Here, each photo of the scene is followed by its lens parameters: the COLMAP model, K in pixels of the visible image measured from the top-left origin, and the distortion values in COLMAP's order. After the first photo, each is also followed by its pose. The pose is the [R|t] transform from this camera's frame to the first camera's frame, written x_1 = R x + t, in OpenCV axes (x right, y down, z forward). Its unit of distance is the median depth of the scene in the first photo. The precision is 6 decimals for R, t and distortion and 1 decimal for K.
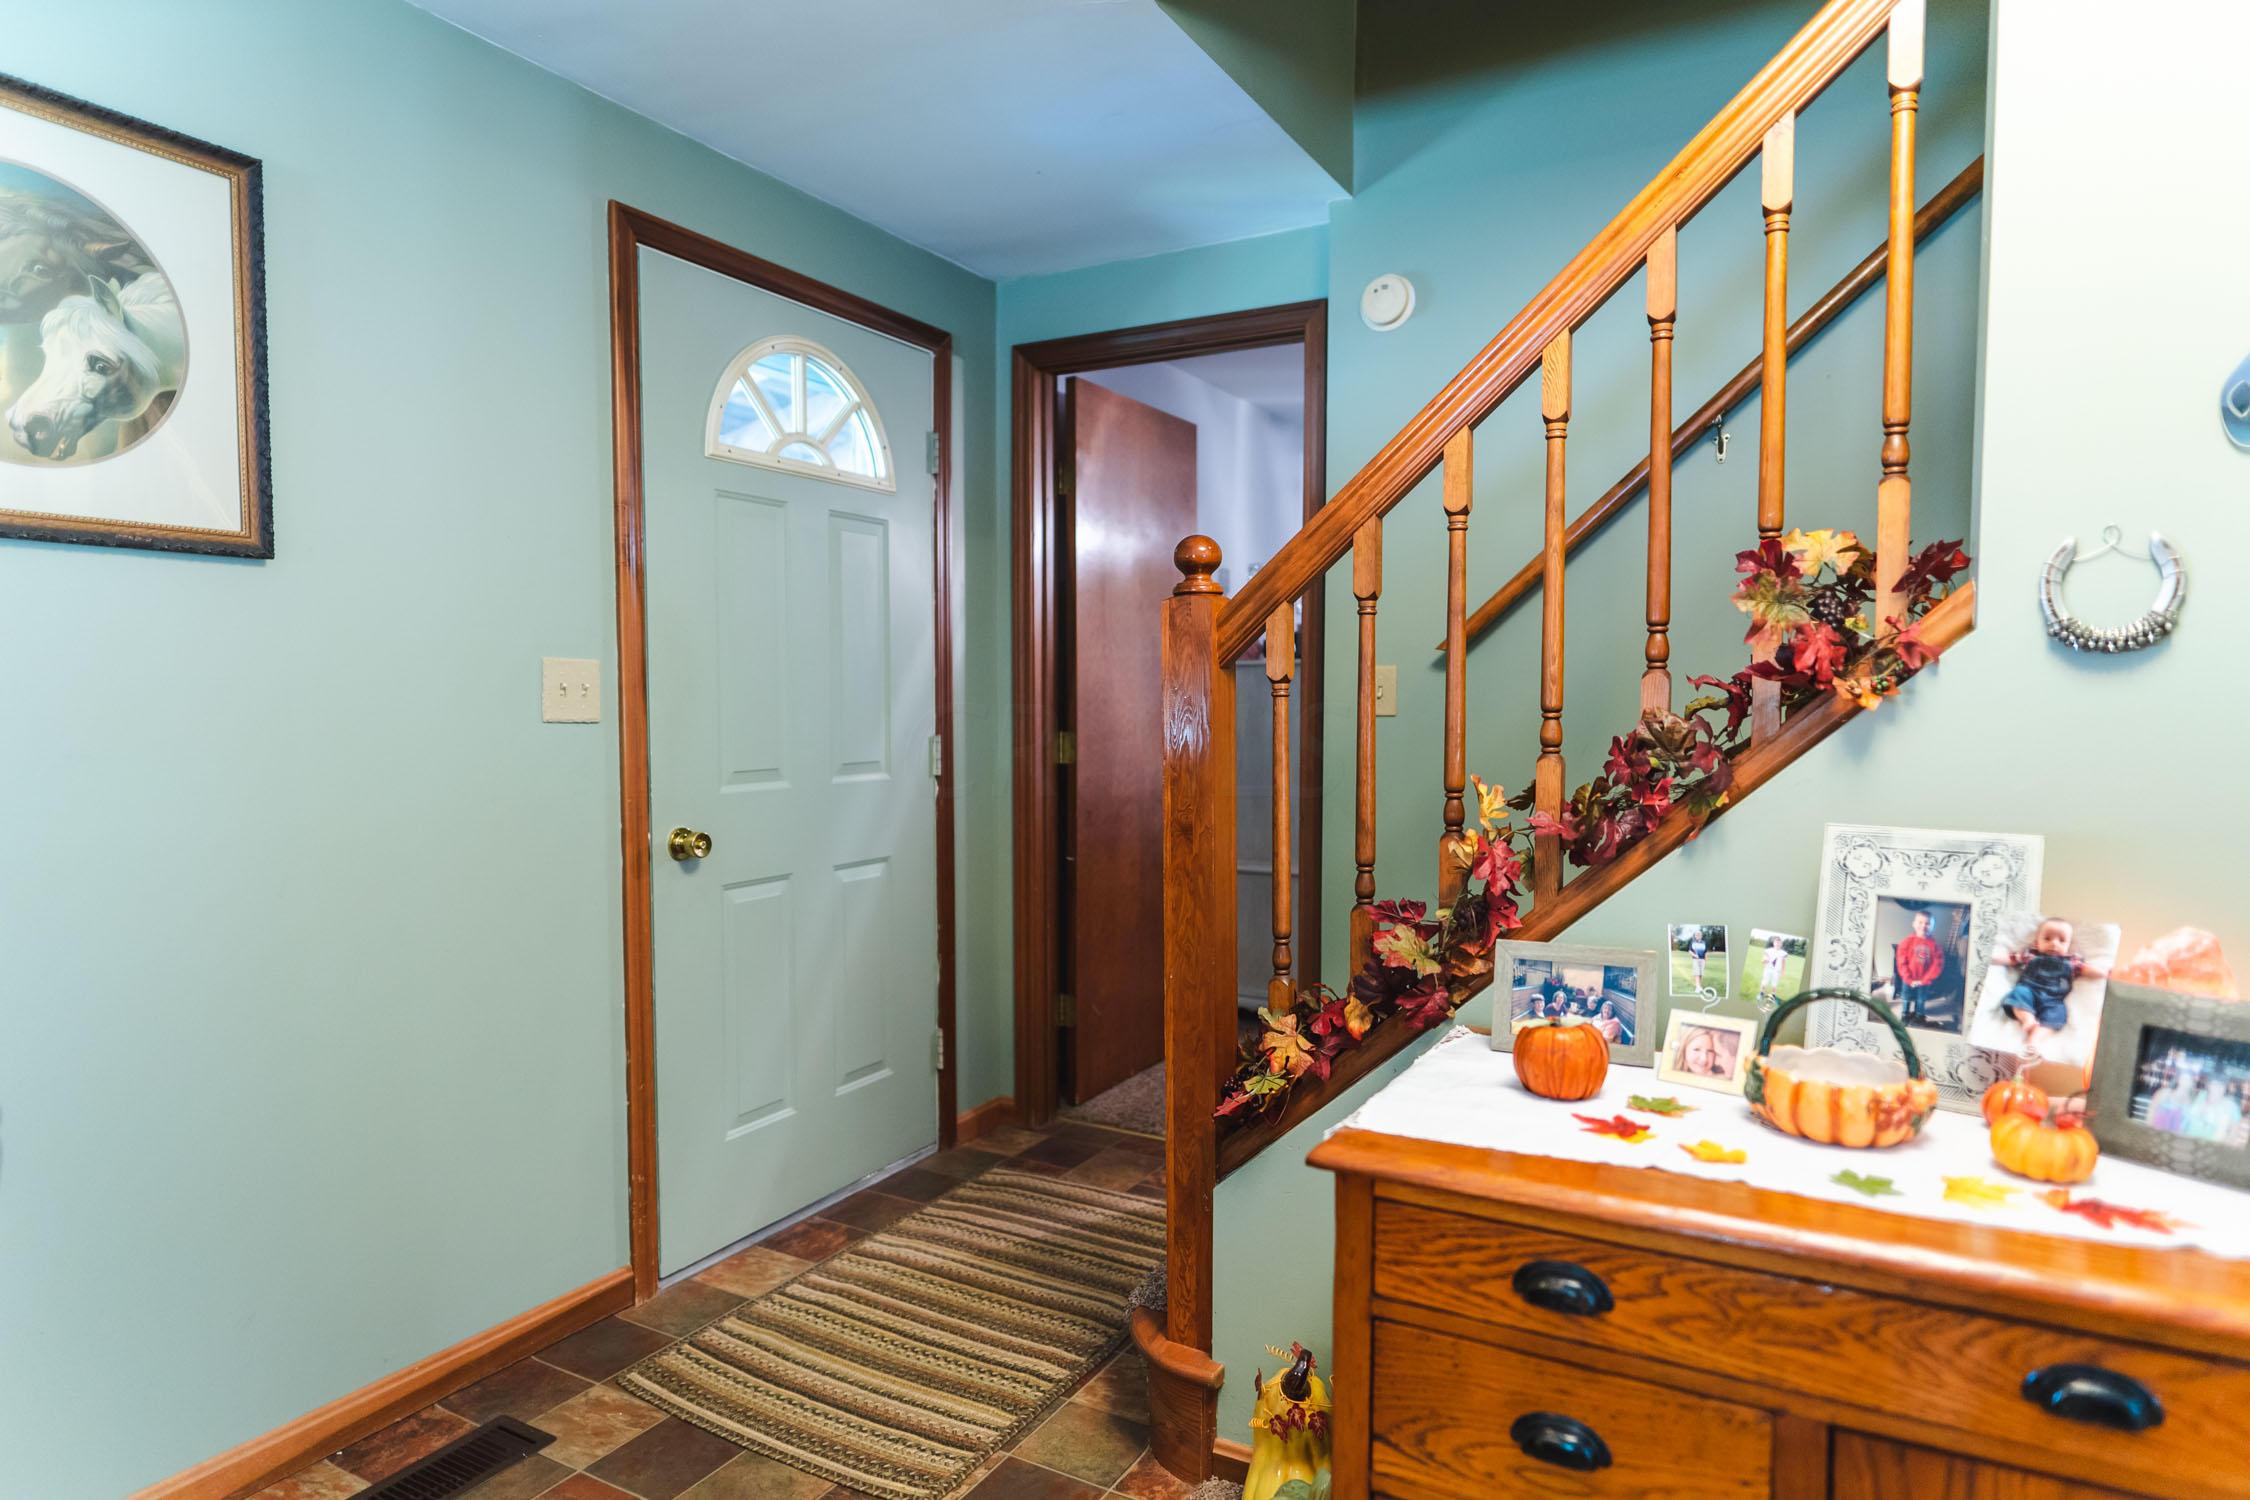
lens RADIAL K [[1303.4, 0, 1121.6], [0, 1303.4, 766.6], [0, 0, 1]] dist [0.003935, -0.002086]
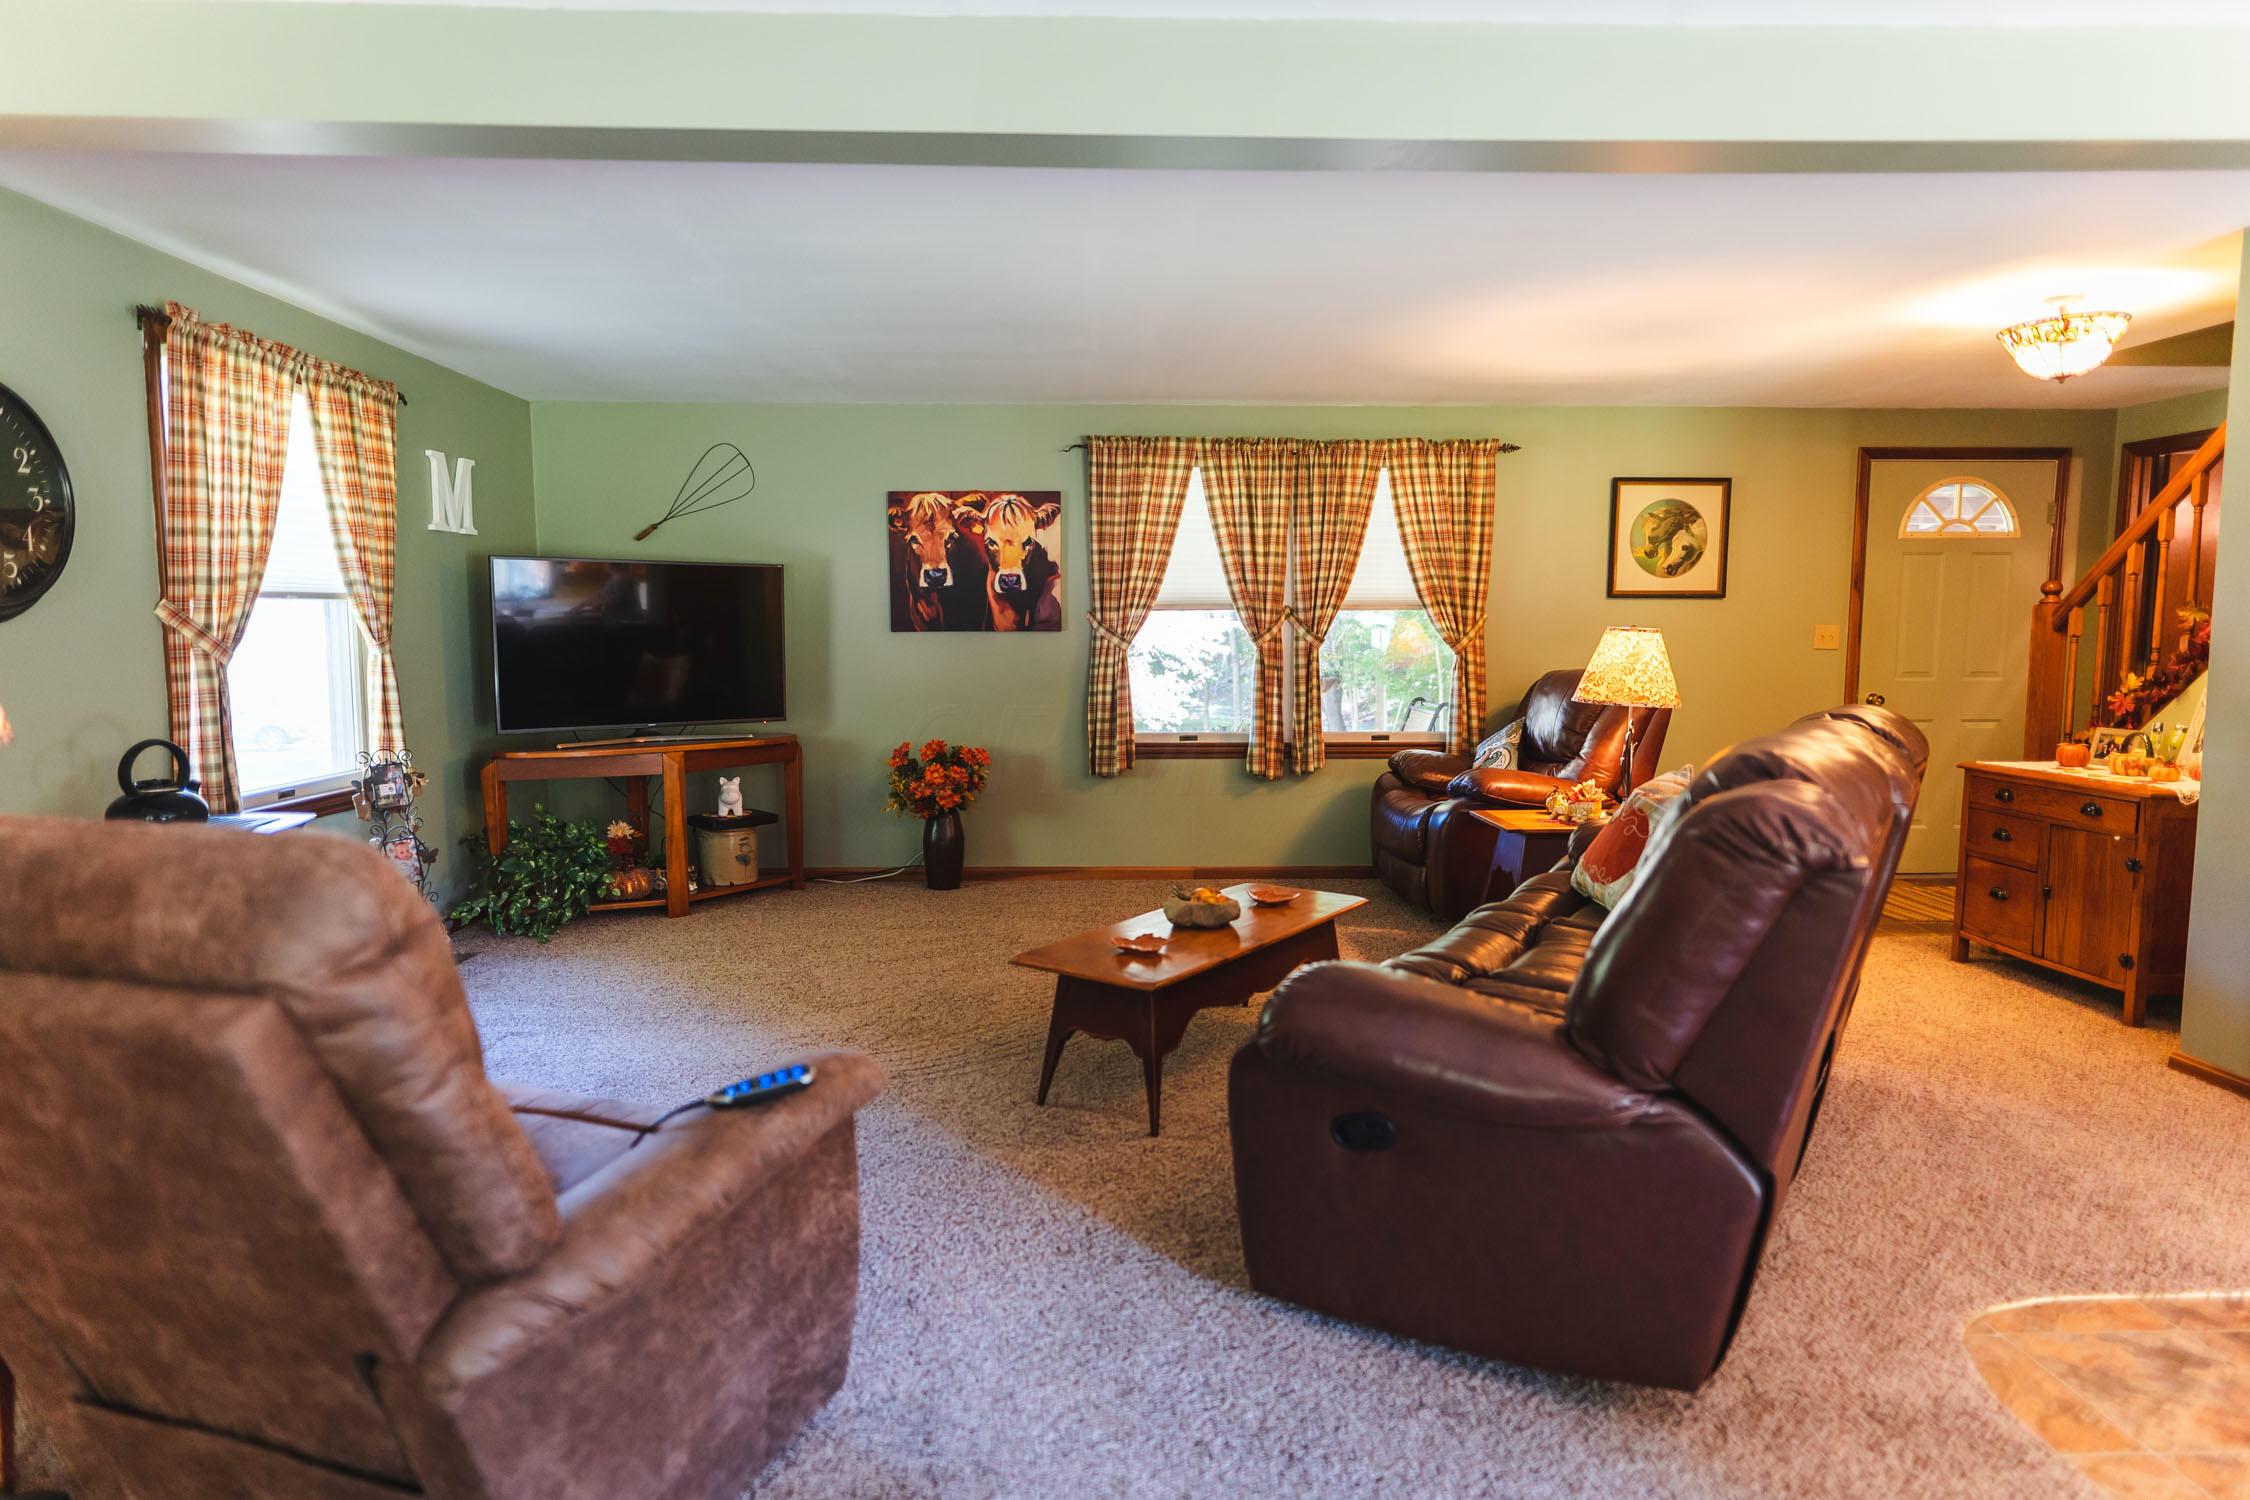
lens RADIAL K [[1303.4, 0, 1120.1], [0, 1303.4, 751.5], [0, 0, 1]] dist [0.003935, -0.002086]
pose [[0.516302, 0.081745, -0.852497, 1.128629], [-0.048585, 0.996627, 0.066141, 0.068260], [0.855028, 0.007270, 0.518532, -1.621423]]
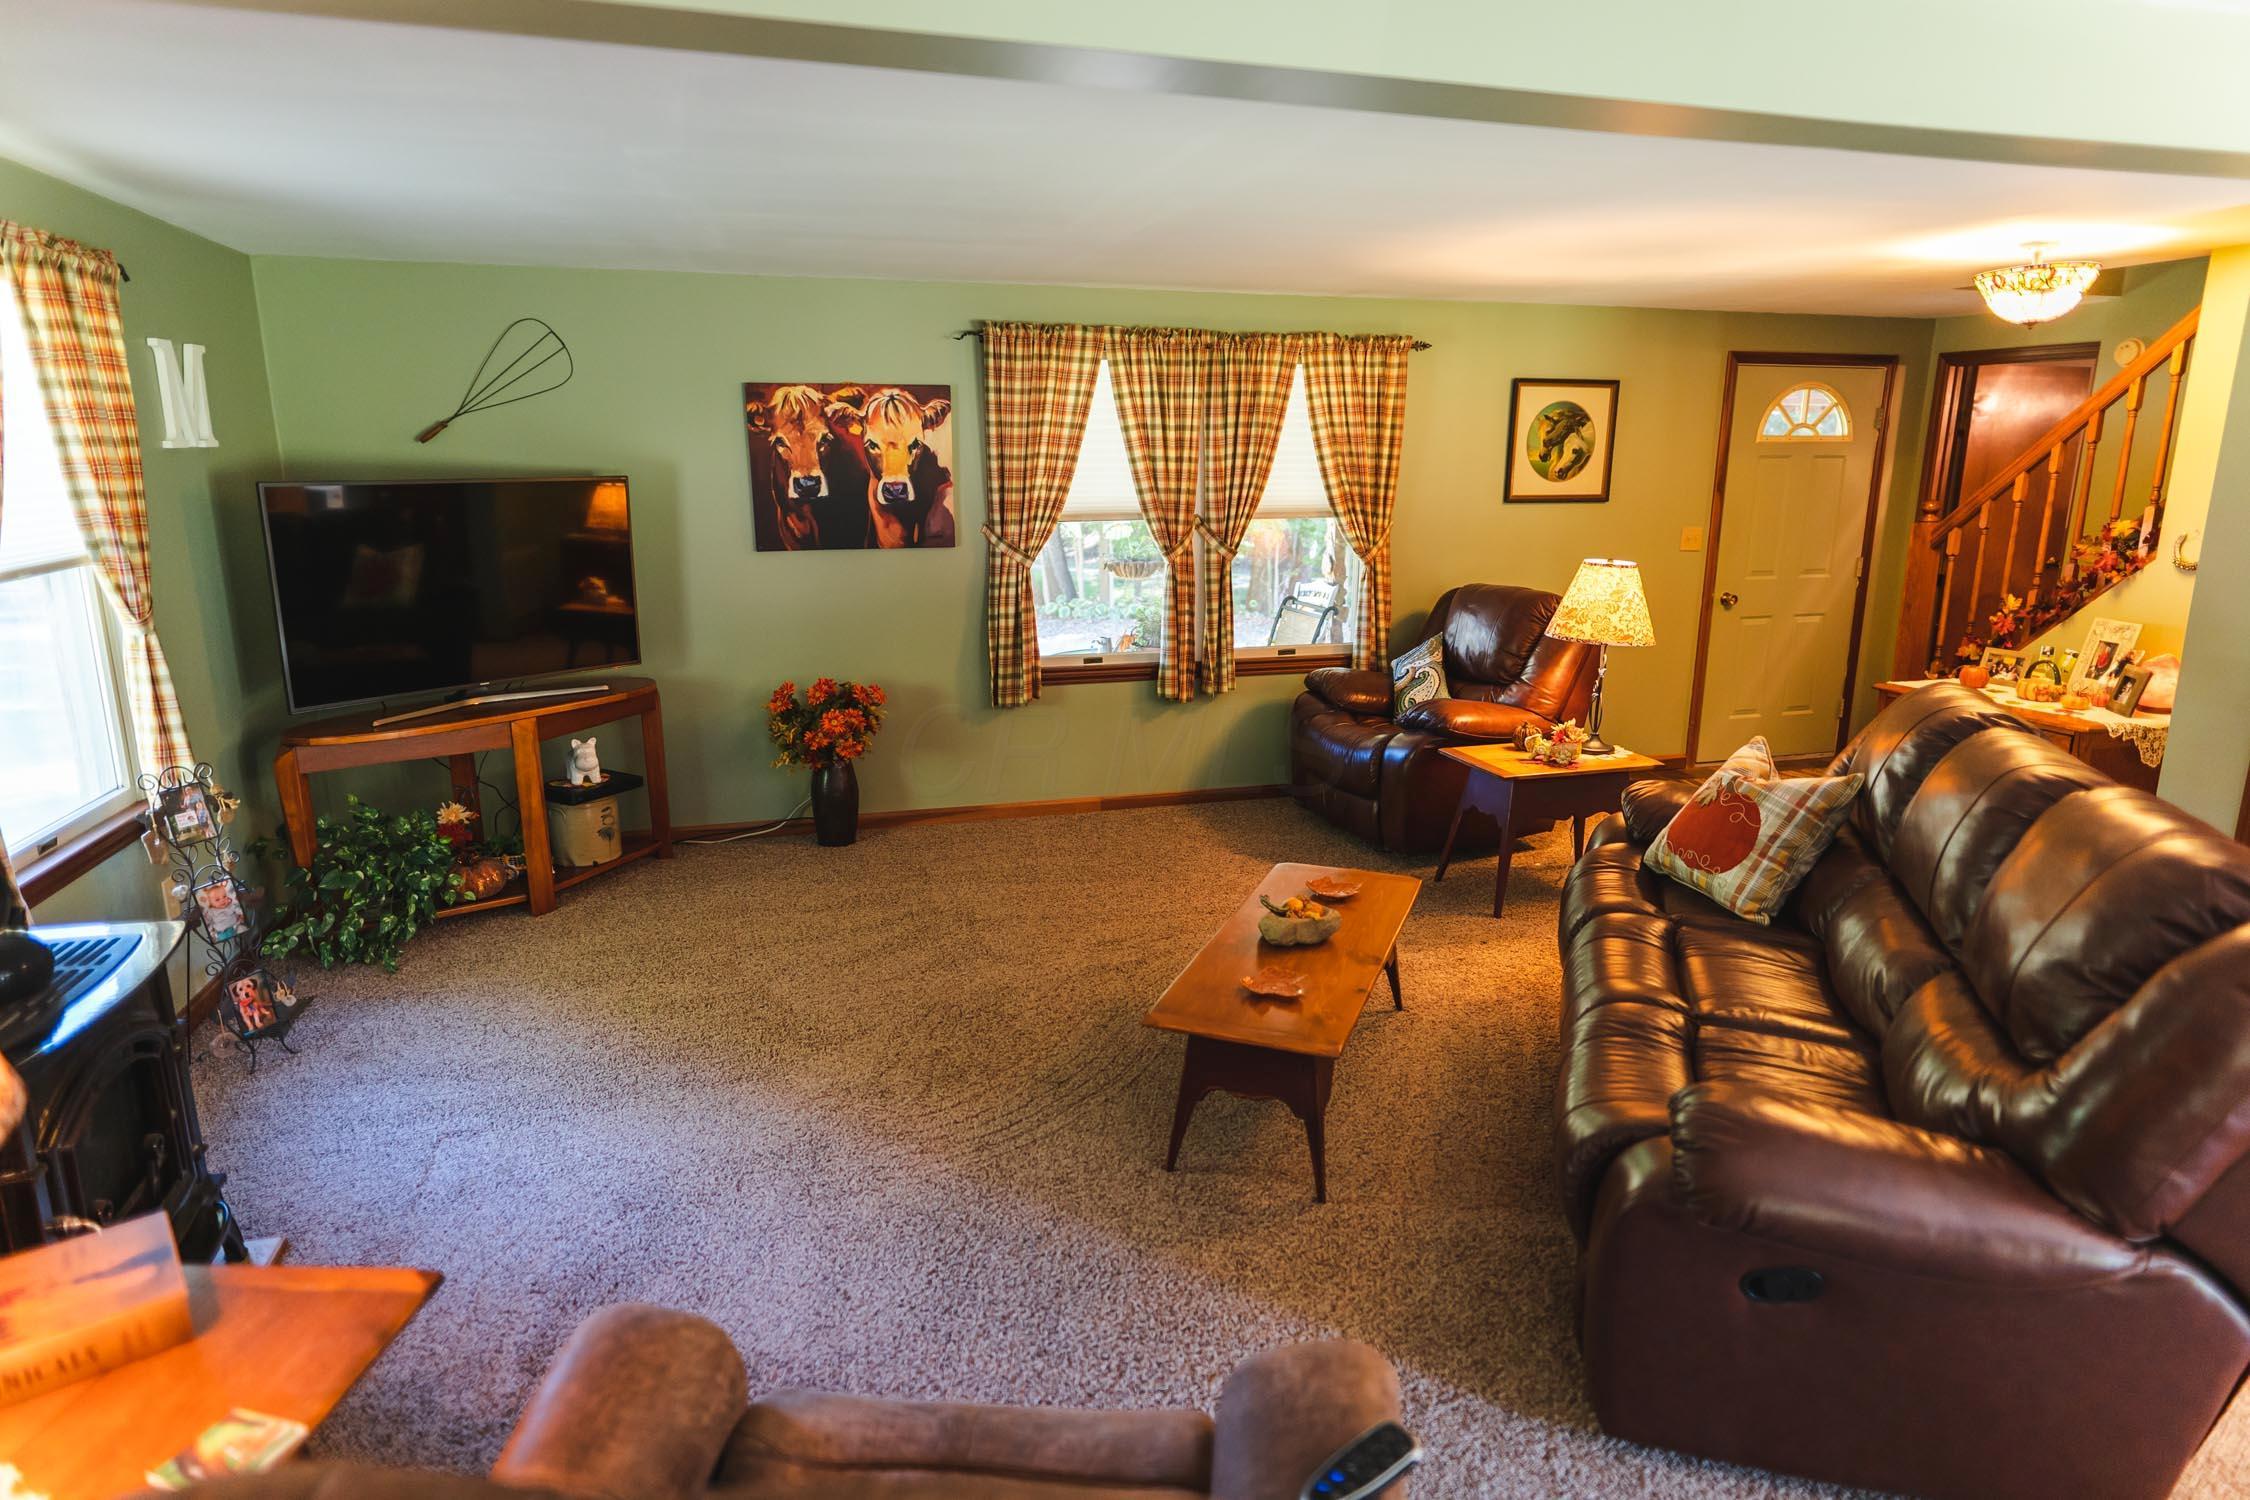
lens RADIAL K [[1303.4, 0, 1131.1], [0, 1303.4, 752.7], [0, 0, 1]] dist [0.003935, -0.002086]
pose [[0.718352, 0.159632, -0.677117, 0.668858], [-0.041975, 0.981490, 0.186857, -0.081090], [0.694412, -0.105807, 0.711756, -1.837909]]
